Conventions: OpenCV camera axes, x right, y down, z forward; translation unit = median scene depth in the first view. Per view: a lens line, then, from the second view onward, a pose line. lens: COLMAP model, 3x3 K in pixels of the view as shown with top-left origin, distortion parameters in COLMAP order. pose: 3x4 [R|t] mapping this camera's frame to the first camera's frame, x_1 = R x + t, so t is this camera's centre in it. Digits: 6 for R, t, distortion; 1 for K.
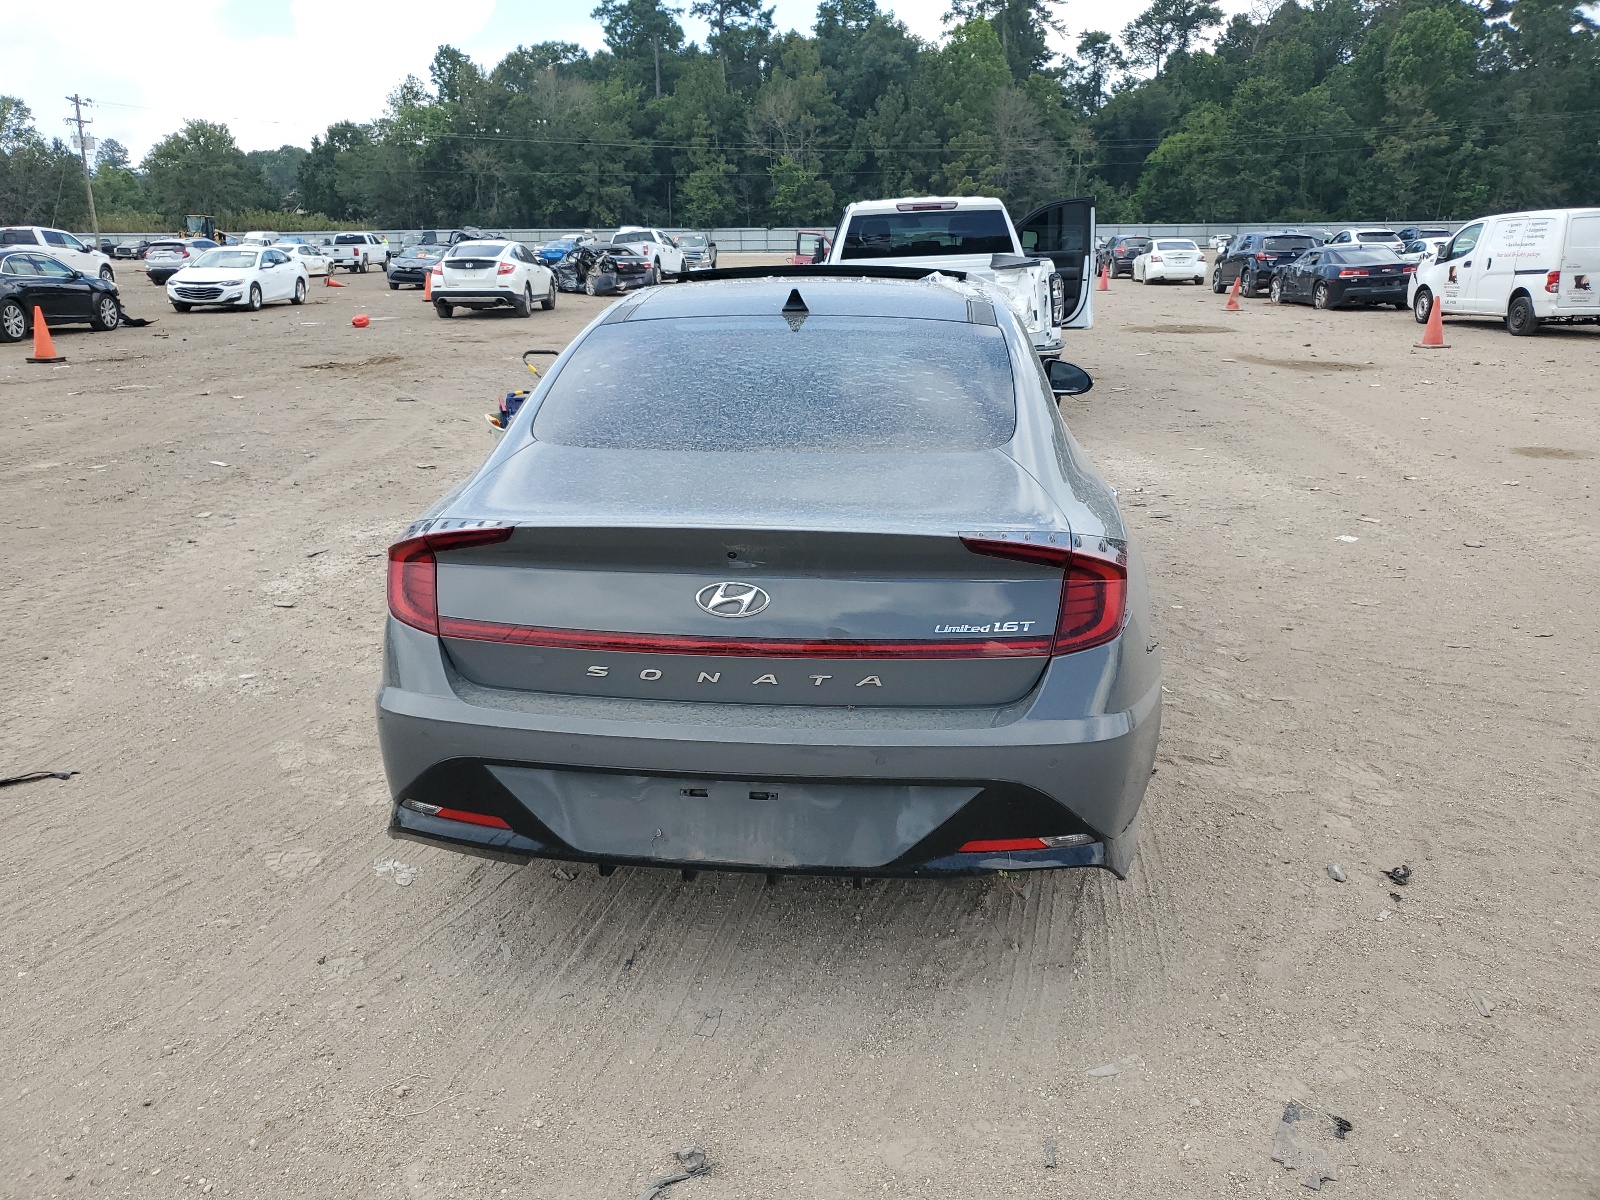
lens RADIAL K [[1267.8, 0, 800.0], [0, 1267.8, 600.0], [0, 0, 1]] dist [0.010584, 0.011994]
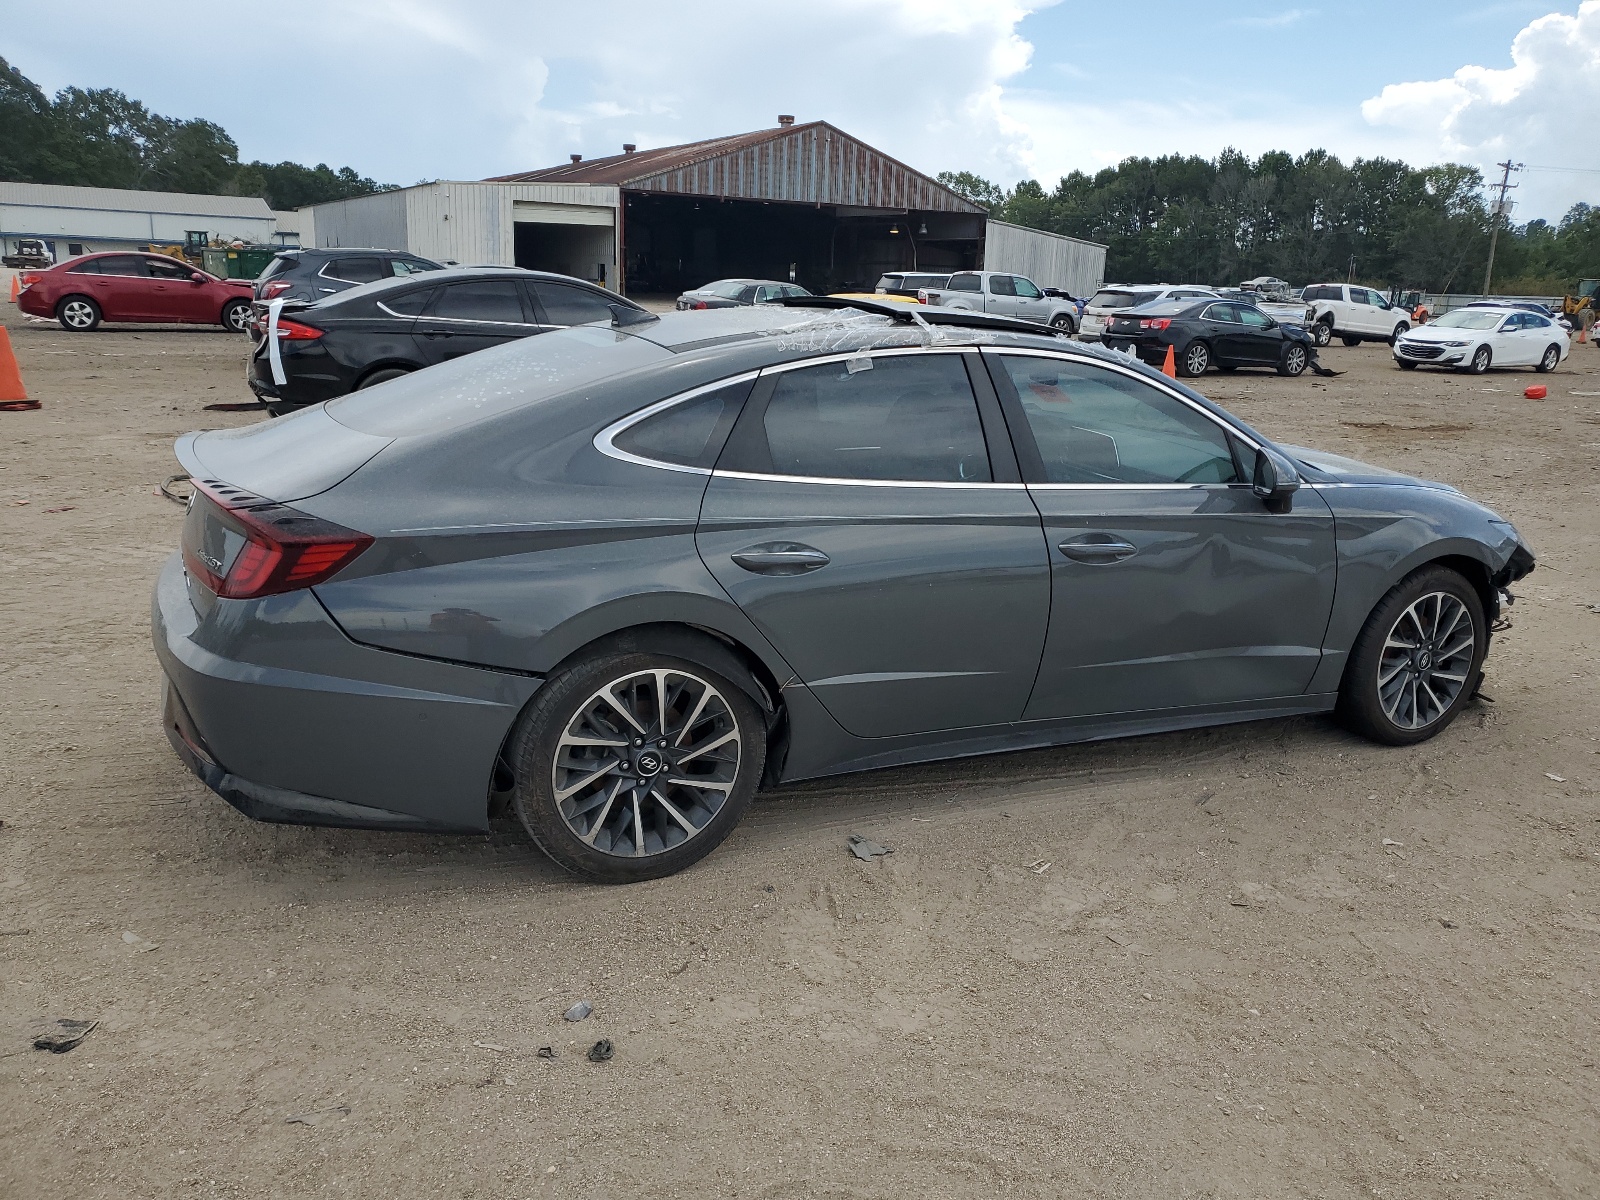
lens RADIAL K [[1267.8, 0, 800.0], [0, 1267.8, 600.0], [0, 0, 1]] dist [0.010584, 0.011994]
pose [[0.523080, 0.238909, -0.818114, 0.134837], [-0.276629, 0.955530, 0.102170, -0.020788], [0.806141, 0.172871, 0.565908, 0.071244]]
